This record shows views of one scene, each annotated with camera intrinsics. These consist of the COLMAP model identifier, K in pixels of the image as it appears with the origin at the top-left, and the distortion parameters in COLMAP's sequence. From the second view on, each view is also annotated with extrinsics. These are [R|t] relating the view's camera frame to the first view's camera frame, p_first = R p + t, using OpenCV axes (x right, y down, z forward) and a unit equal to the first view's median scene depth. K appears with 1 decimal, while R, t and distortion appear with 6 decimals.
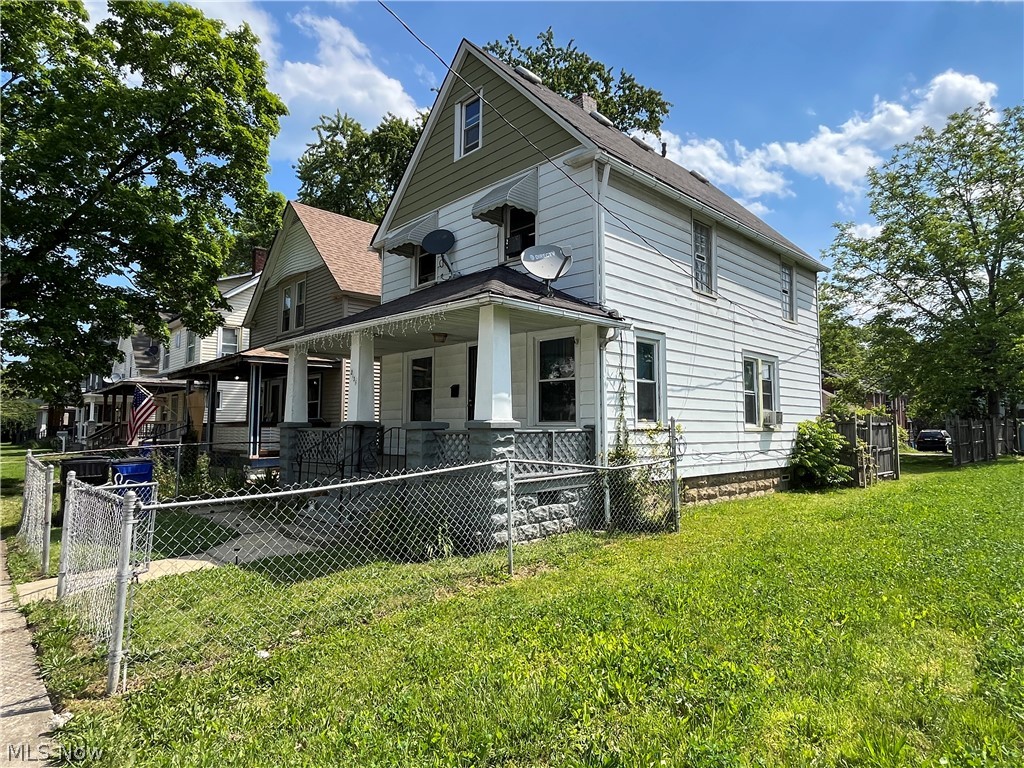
lens RADIAL K [[577.5, 0, 508.7], [0, 577.5, 384.0], [0, 0, 1]] dist [-0.003898, -0.000370]
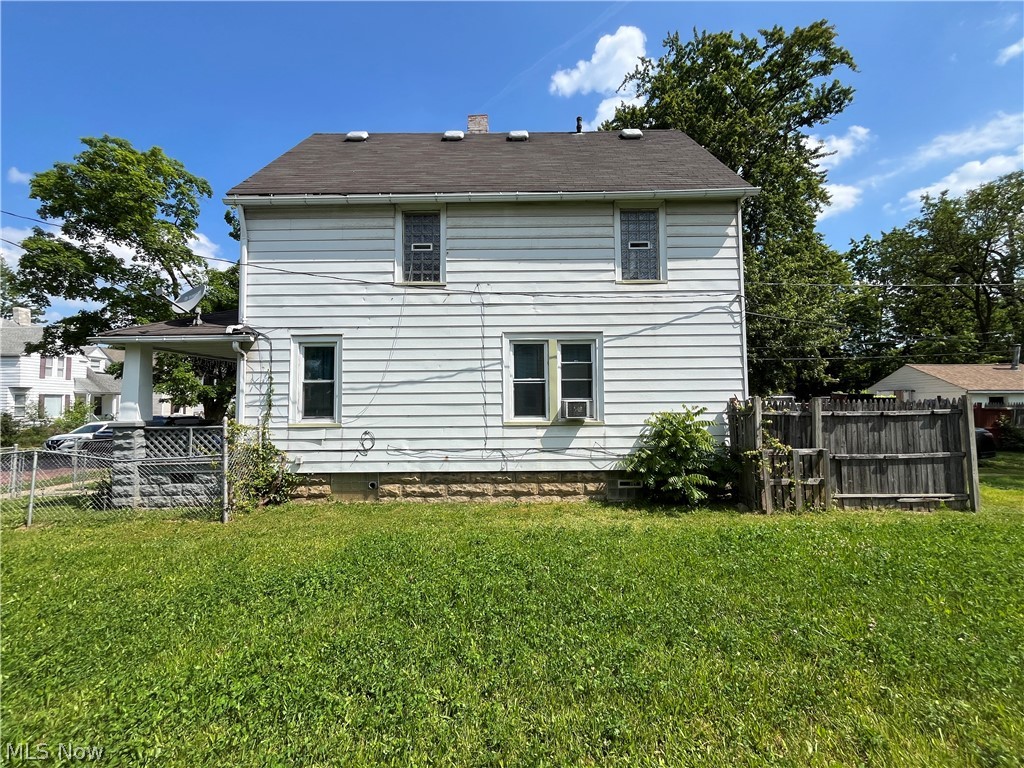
lens RADIAL K [[408.4, 0, 511.9], [0, 408.4, 375.8], [0, 0, 1]] dist [-0.001040, 0.000071]
pose [[0.730062, -0.050417, -0.681519, 0.941838], [0.063314, 0.997976, -0.006004, 0.011455], [0.680442, -0.038766, 0.731776, 0.619016]]
